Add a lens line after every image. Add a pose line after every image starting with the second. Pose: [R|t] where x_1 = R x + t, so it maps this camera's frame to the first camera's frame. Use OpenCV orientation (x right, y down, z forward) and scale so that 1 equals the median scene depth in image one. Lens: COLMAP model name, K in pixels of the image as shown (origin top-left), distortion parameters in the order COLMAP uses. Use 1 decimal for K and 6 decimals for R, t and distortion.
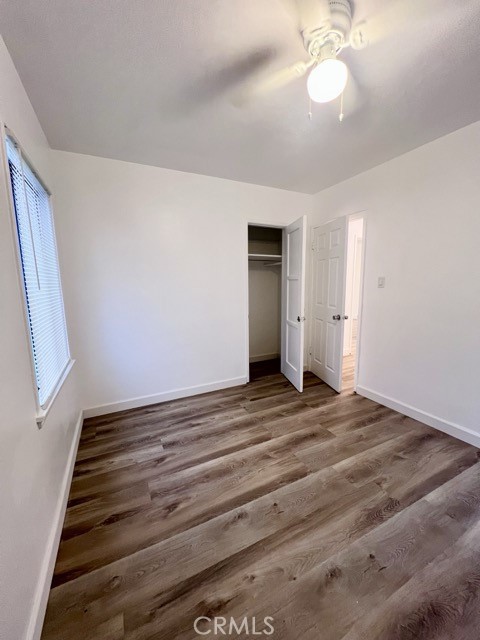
lens RADIAL K [[260.2, 0, 240.0], [0, 260.2, 320.0], [0, 0, 1]] dist [-0.000257, 0.000029]
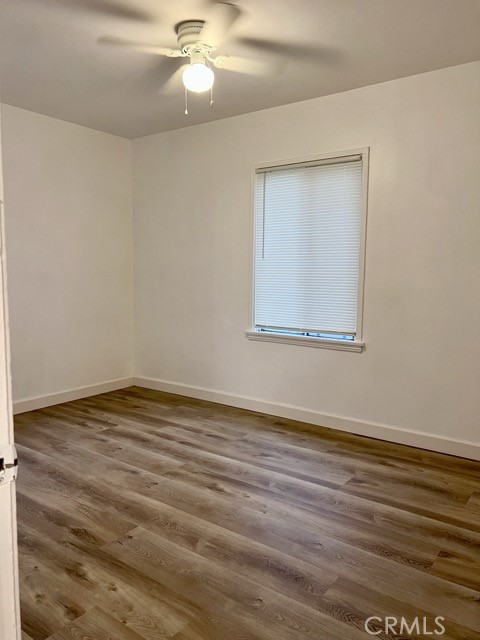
lens RADIAL K [[476.3, 0, 240.0], [0, 476.3, 320.0], [0, 0, 1]] dist [0.004958, 0.001649]
pose [[0.459984, 0.120062, -0.879773, 1.487413], [-0.150000, 0.987083, 0.056279, -0.037979], [0.875166, 0.106078, 0.472051, 0.513288]]
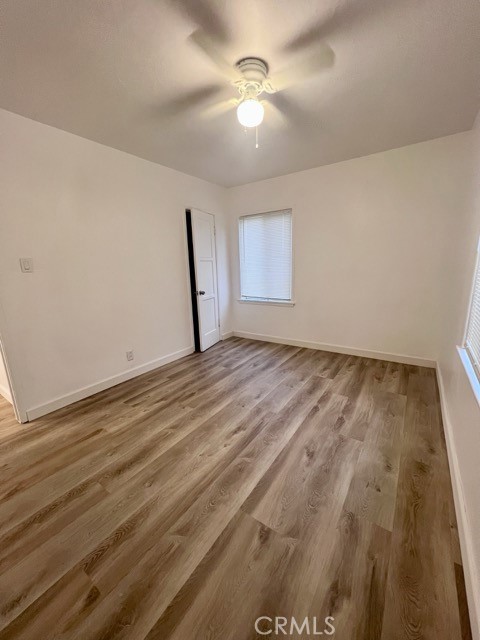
lens RADIAL K [[260.2, 0, 240.0], [0, 260.2, 320.0], [0, 0, 1]] dist [-0.000257, 0.000029]
pose [[-0.870829, 0.154705, -0.466608, 0.772069], [-0.020811, 0.936737, 0.349416, -0.248172], [0.491146, 0.313992, -0.812518, 1.789751]]
